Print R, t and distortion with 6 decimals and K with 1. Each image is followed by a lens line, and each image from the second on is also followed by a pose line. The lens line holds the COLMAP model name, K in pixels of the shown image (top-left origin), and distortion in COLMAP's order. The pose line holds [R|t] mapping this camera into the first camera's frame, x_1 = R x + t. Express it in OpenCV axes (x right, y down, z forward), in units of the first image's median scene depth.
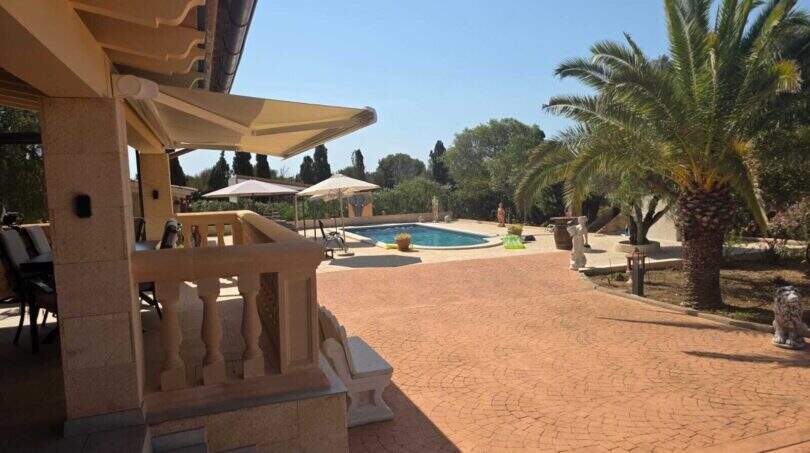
lens RADIAL K [[537.2, 0, 409.3], [0, 537.2, 205.9], [0, 0, 1]] dist [0.022844, -0.001302]
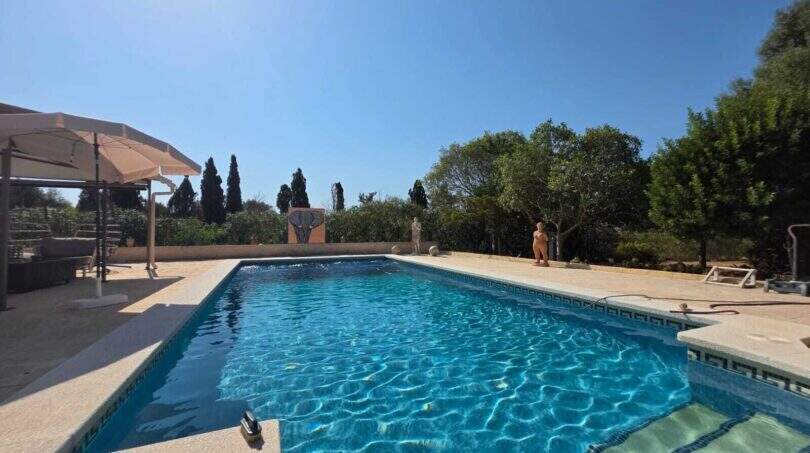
lens RADIAL K [[327.7, 0, 405.0], [0, 327.7, 226.5], [0, 0, 1]] dist [0.000367, 0.000127]
pose [[0.998858, 0.035470, 0.032015, 0.023321], [-0.033355, 0.997371, -0.064331, 0.024764], [-0.034213, 0.063190, 0.997415, 0.674113]]
